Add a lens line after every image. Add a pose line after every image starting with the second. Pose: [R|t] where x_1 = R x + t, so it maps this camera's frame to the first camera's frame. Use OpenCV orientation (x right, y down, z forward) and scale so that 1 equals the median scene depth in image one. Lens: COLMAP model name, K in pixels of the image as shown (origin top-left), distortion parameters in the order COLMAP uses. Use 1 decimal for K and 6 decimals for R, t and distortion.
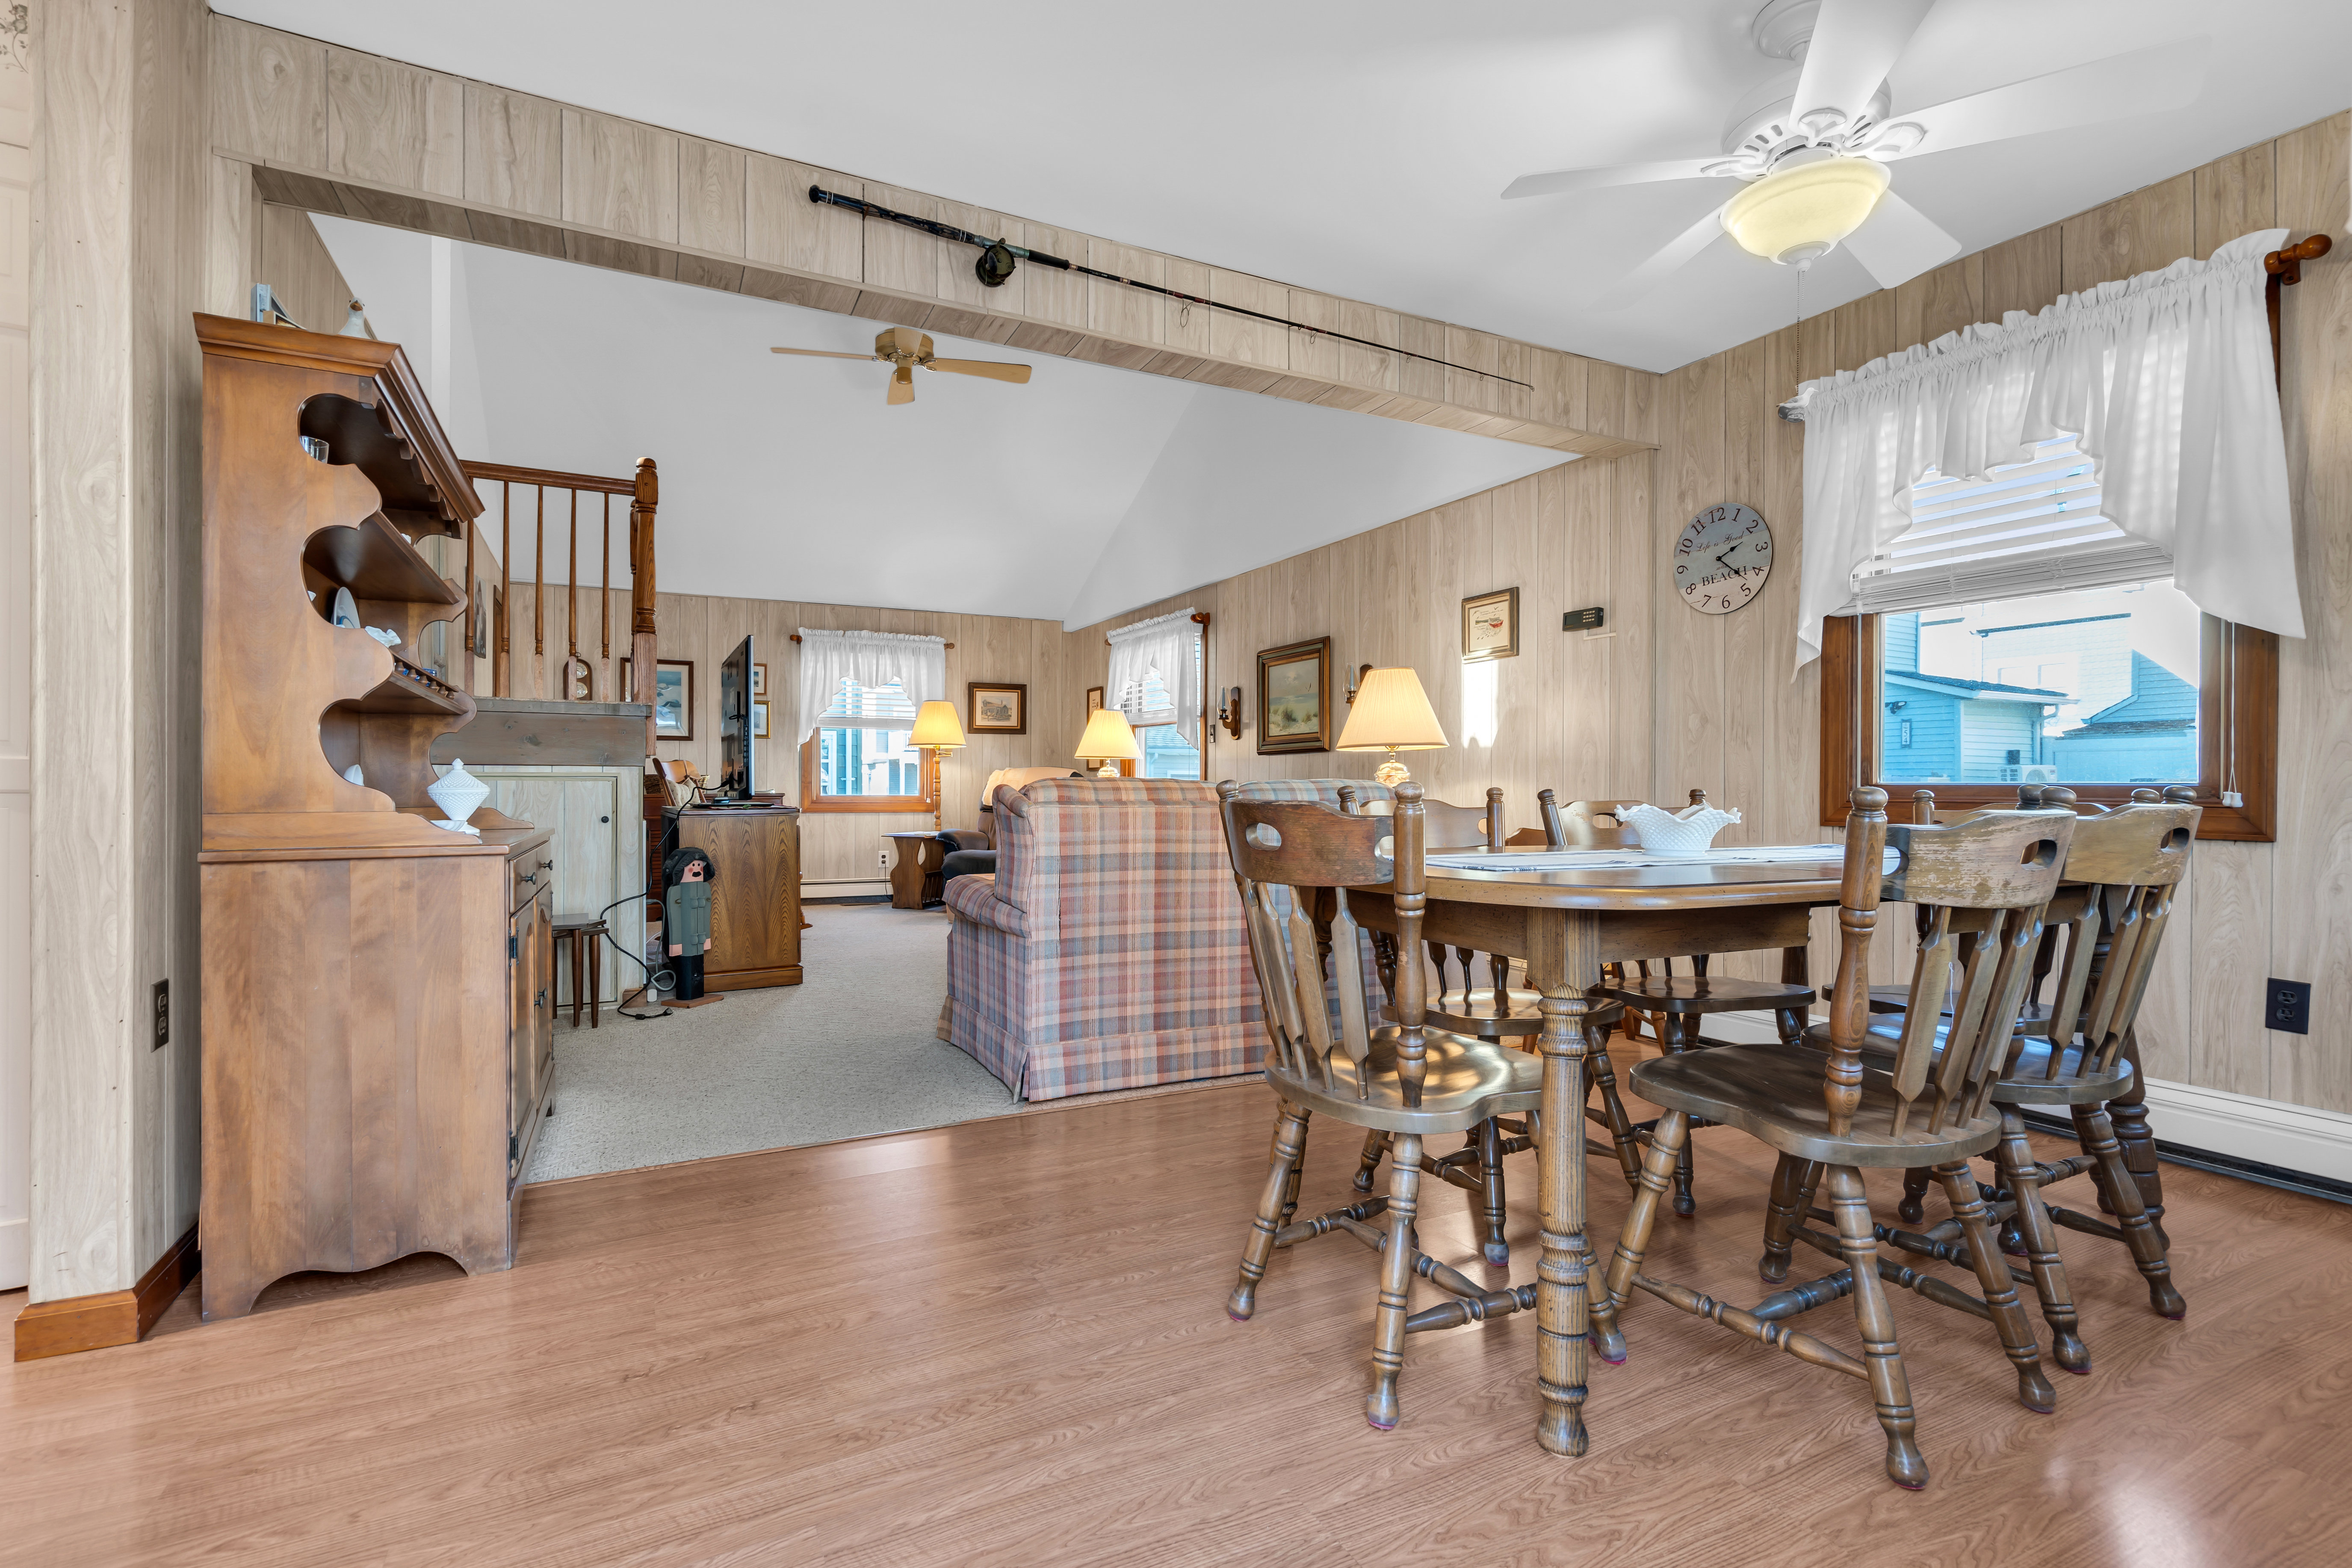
lens RADIAL K [[1074.2, 0, 1178.5], [0, 1074.2, 784.1], [0, 0, 1]] dist [0.002421, 0.000447]
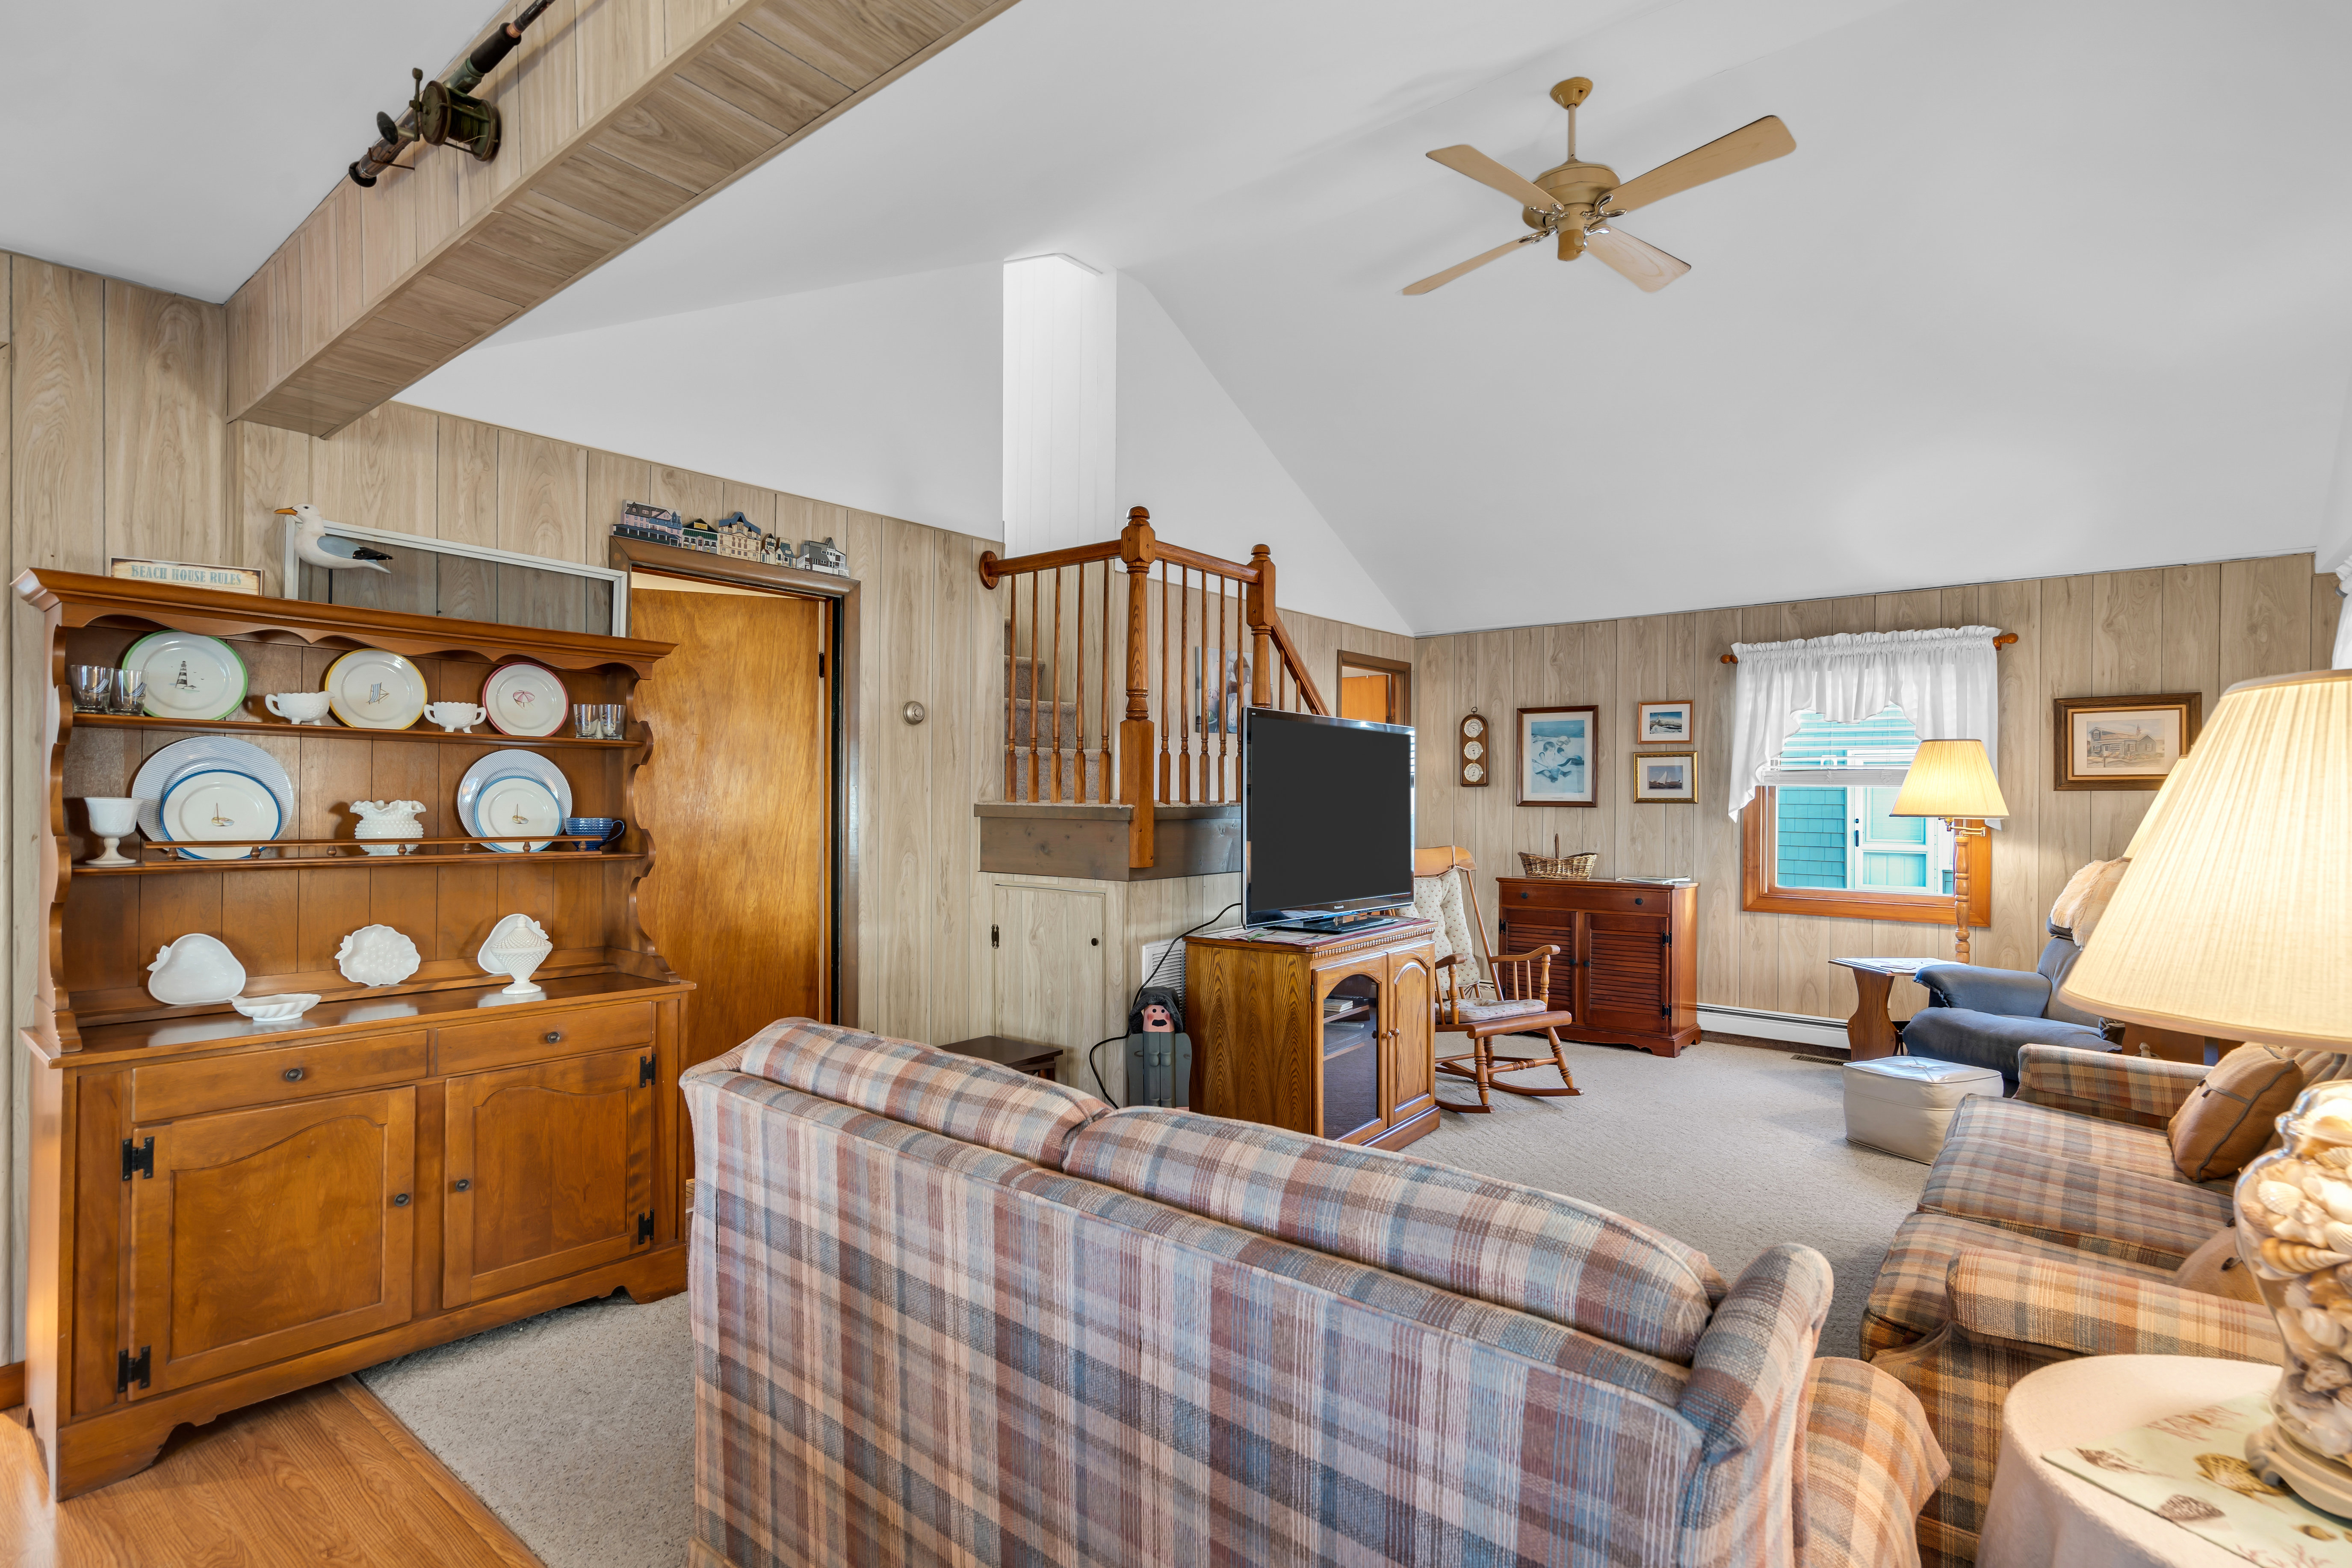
lens RADIAL K [[1154.2, 0, 1183.1], [0, 1154.2, 787.2], [0, 0, 1]] dist [-0.004889, -0.000602]
pose [[0.407516, -0.003287, -0.913192, 0.181397], [-0.006950, 0.999953, -0.006701, -0.045797], [0.913172, 0.009078, 0.407474, 0.373953]]
